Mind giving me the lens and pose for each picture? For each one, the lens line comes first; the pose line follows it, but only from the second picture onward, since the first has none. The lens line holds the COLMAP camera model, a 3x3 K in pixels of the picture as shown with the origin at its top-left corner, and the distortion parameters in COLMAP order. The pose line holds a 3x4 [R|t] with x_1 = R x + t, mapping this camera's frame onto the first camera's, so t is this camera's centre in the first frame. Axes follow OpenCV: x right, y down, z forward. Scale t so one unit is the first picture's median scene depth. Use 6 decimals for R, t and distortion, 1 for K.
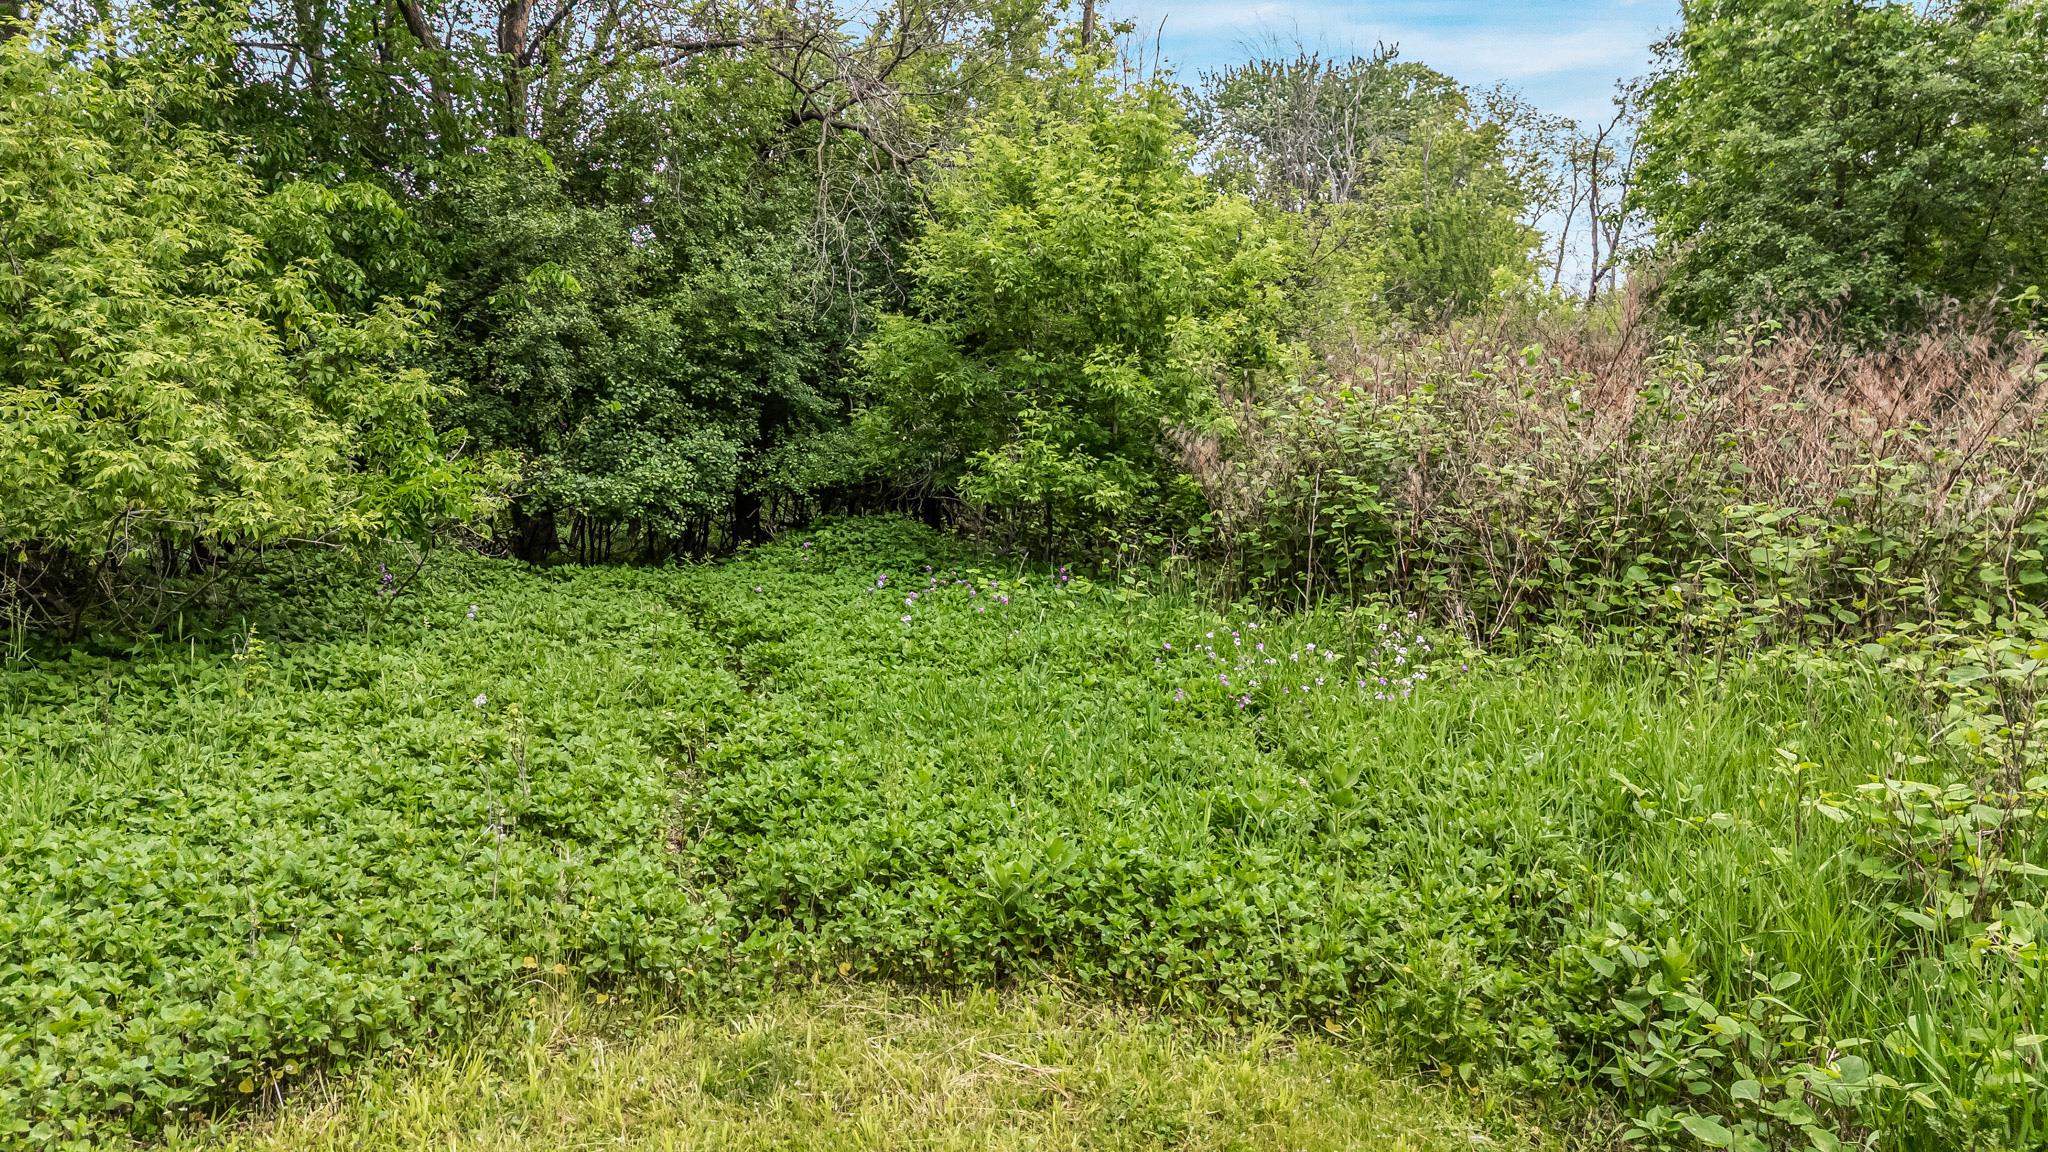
lens RADIAL K [[1455.4, 0, 1024.0], [0, 1455.4, 576.0], [0, 0, 1]] dist [-0.001587, -0.003065]
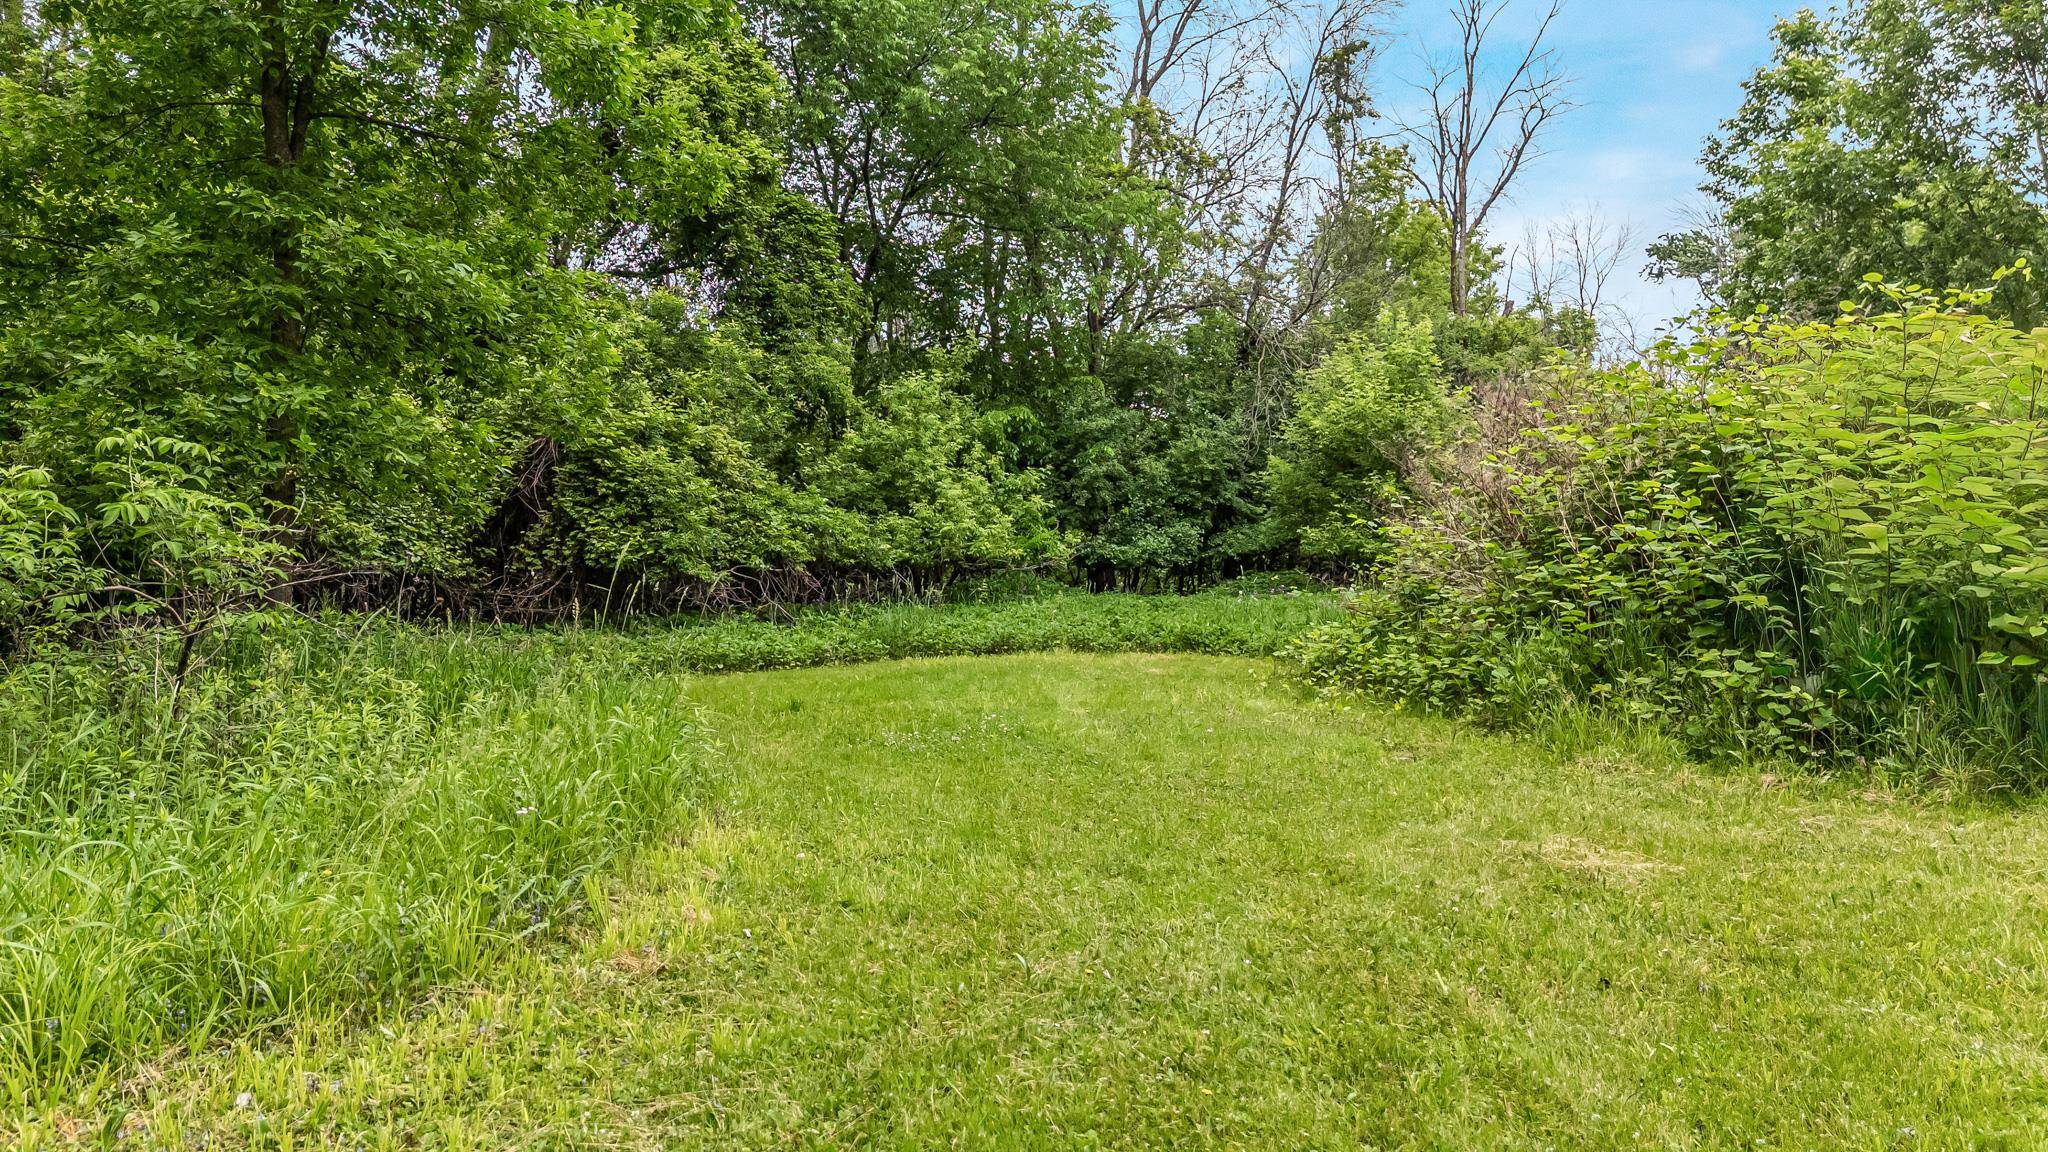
lens RADIAL K [[1455.4, 0, 1024.0], [0, 1455.4, 576.0], [0, 0, 1]] dist [-0.001587, -0.003065]
pose [[0.919546, 0.005964, -0.392938, 0.365658], [-0.036319, 0.996895, -0.069862, 0.117048], [0.391301, 0.078512, 0.916907, -0.872386]]
